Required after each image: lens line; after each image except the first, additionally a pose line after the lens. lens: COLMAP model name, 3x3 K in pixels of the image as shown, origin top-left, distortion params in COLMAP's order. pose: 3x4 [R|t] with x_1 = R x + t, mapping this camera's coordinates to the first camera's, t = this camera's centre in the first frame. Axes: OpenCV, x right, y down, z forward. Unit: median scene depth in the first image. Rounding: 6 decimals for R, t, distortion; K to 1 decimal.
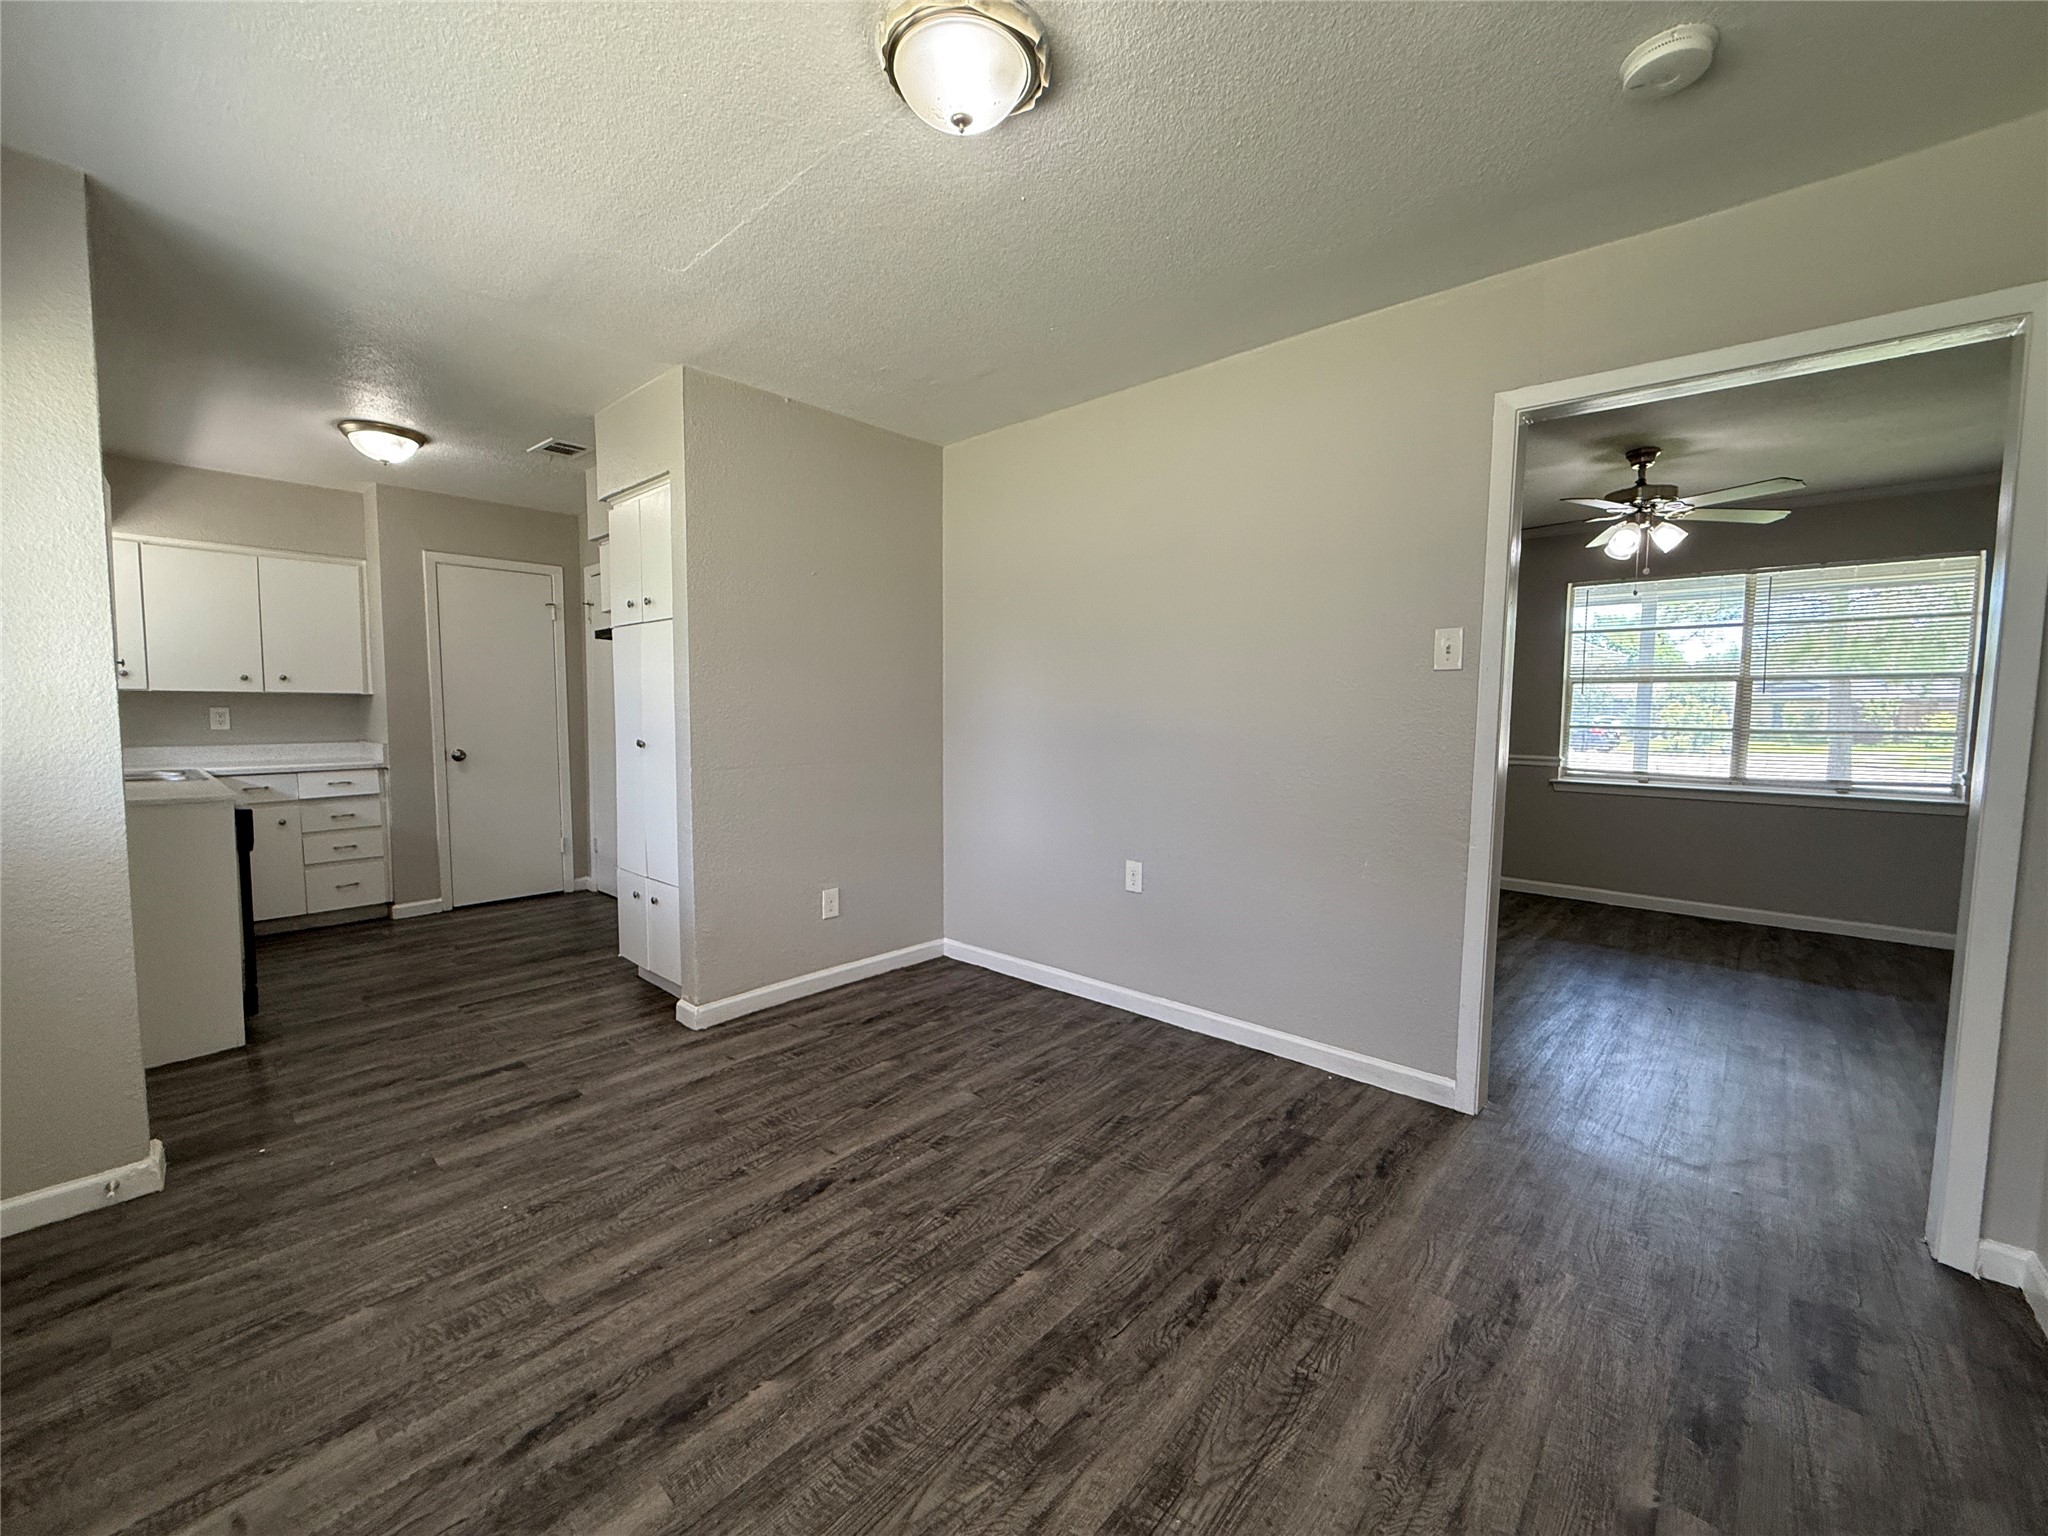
lens RADIAL K [[817.8, 0, 1021.5], [0, 817.8, 764.4], [0, 0, 1]] dist [-0.000757, 0.000462]
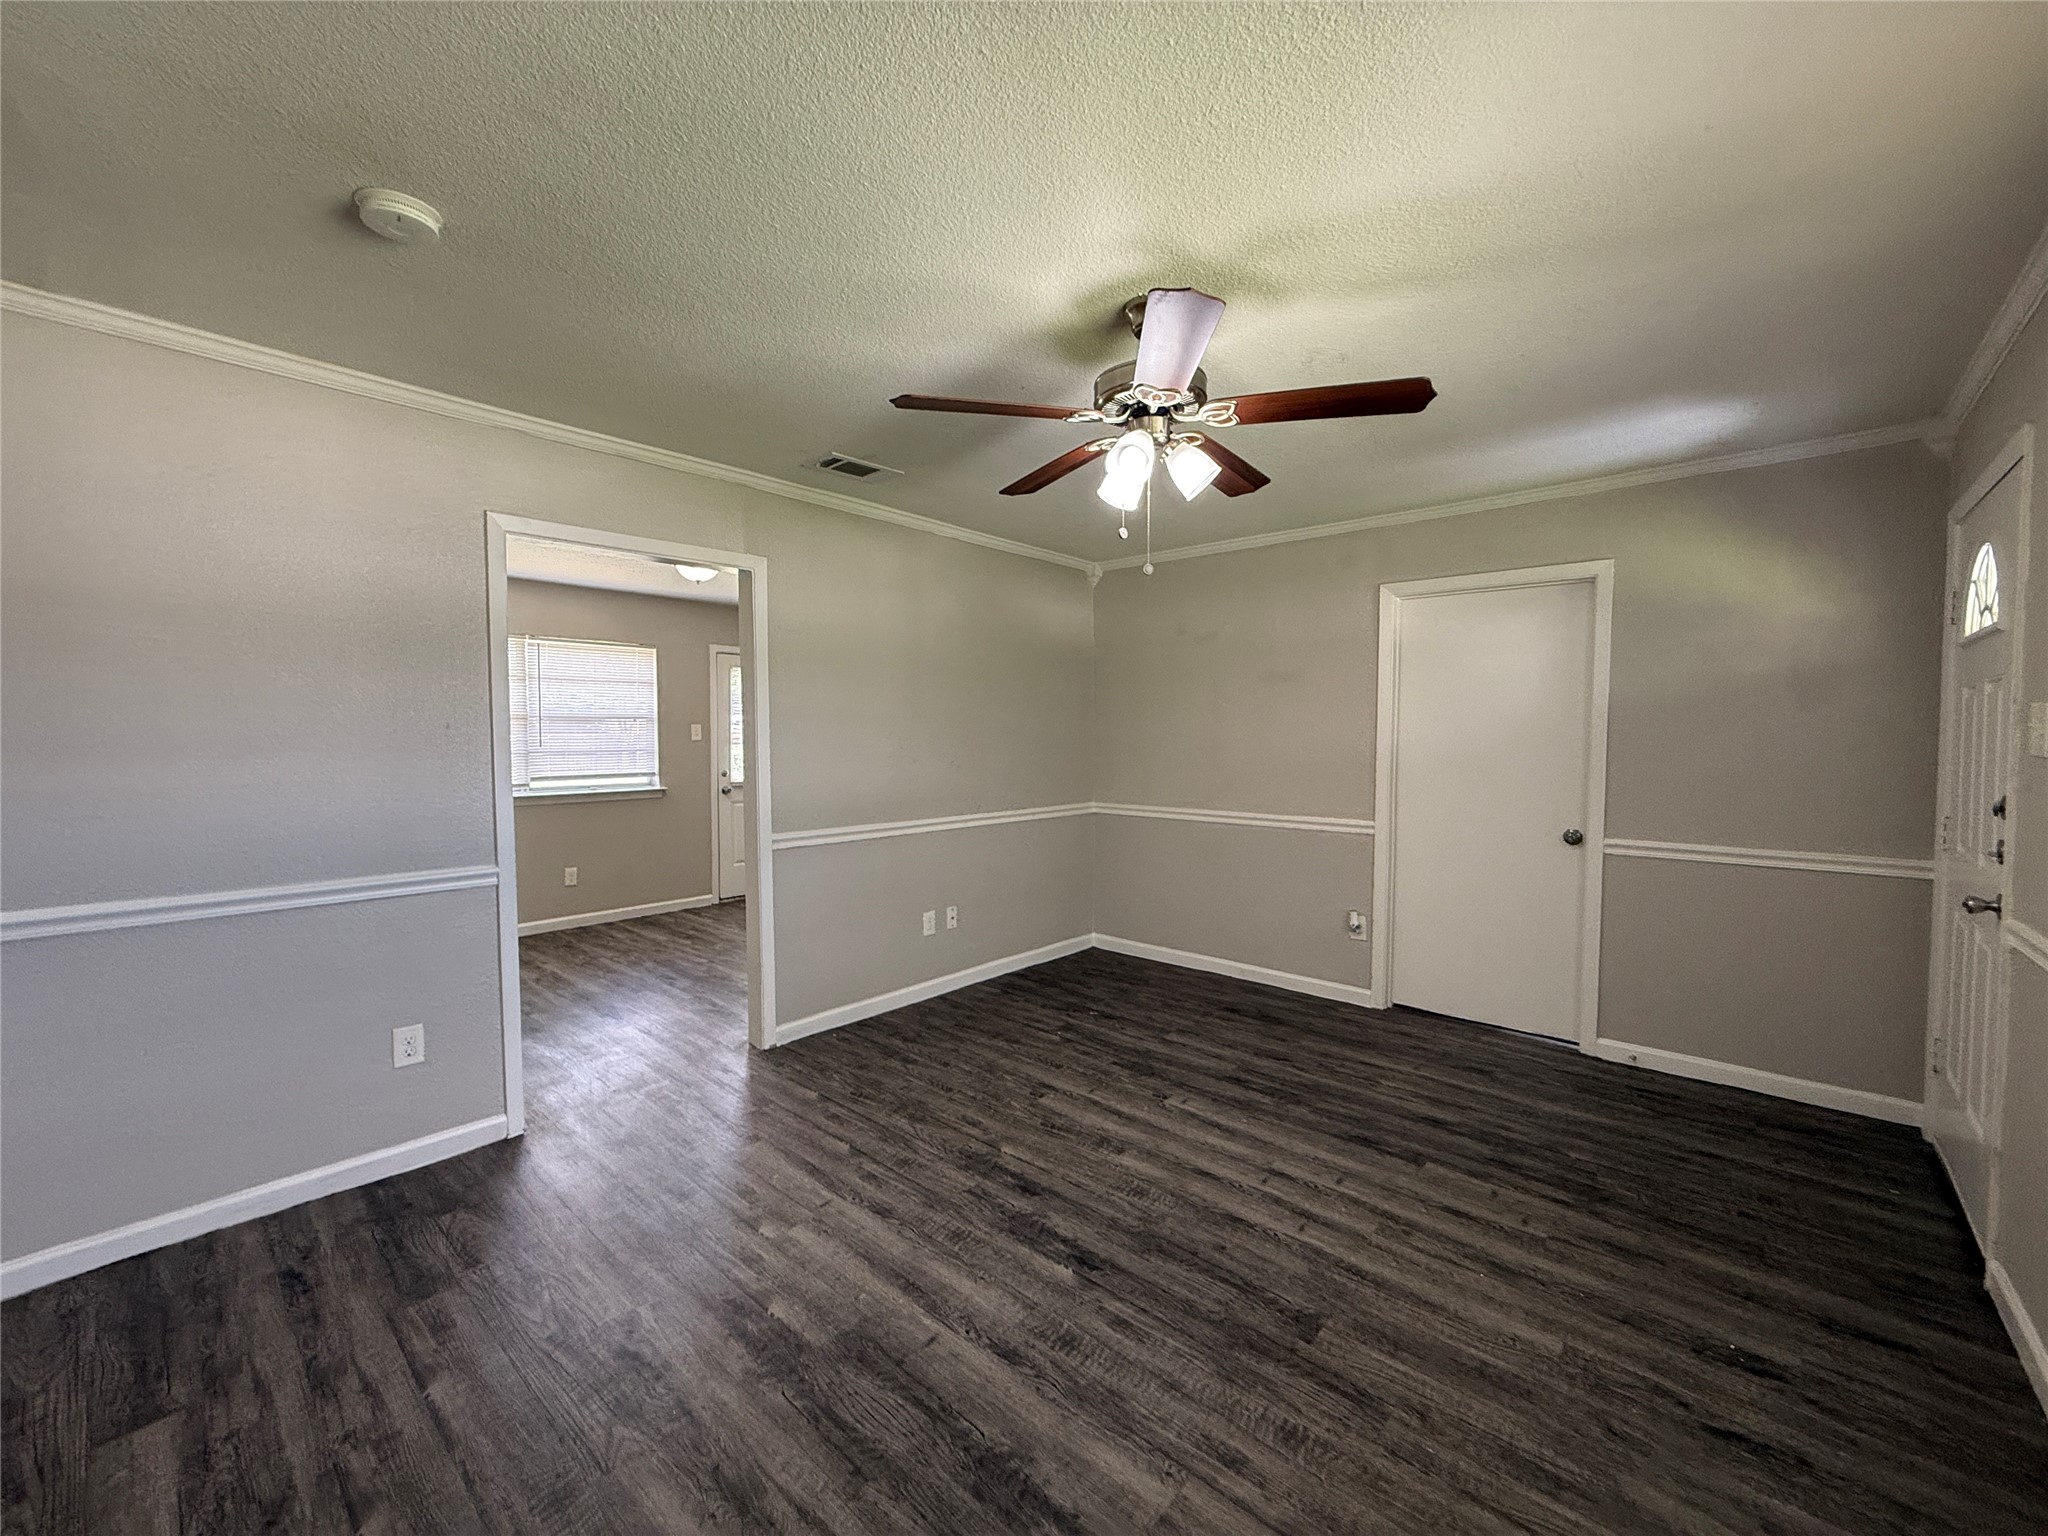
lens RADIAL K [[817.8, 0, 1021.5], [0, 817.8, 764.4], [0, 0, 1]] dist [-0.000757, 0.000462]
pose [[0.006825, 0.030428, -0.999514, 2.264361], [-0.067446, 0.997275, 0.029900, -0.168231], [0.997700, 0.067209, 0.008858, 1.621606]]
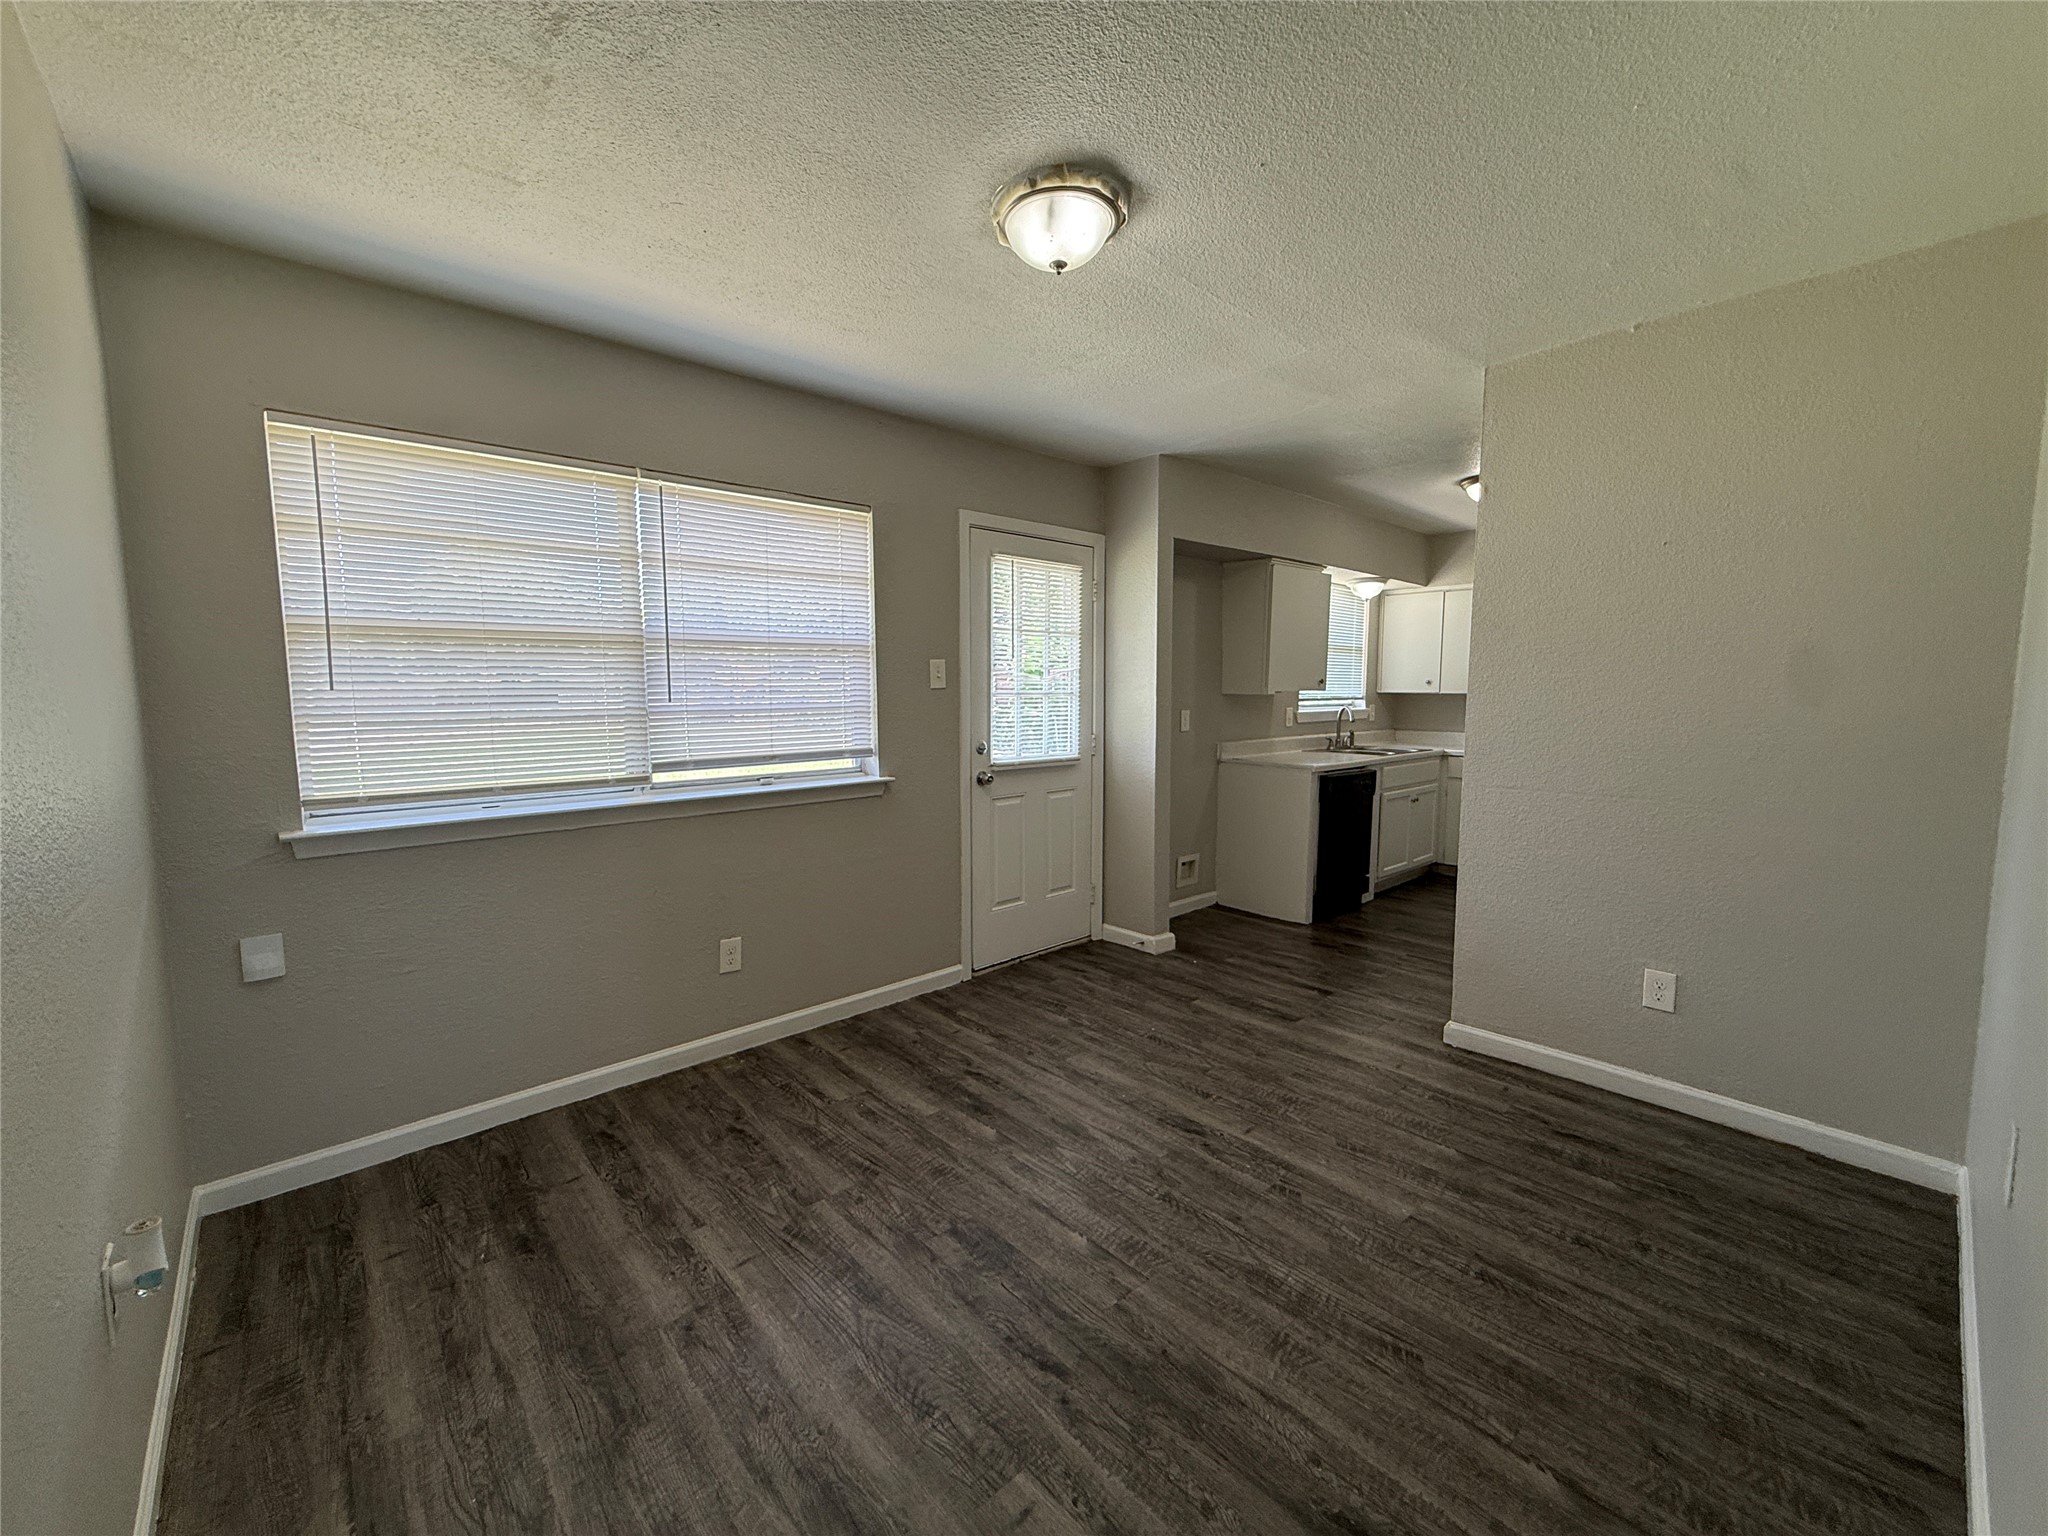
lens RADIAL K [[817.8, 0, 1021.5], [0, 817.8, 764.4], [0, 0, 1]] dist [-0.000757, 0.000462]
pose [[-0.101745, 0.087655, -0.990941, 0.862325], [-0.066324, 0.993297, 0.094673, -0.101399], [0.992597, 0.075356, -0.095249, 0.783523]]
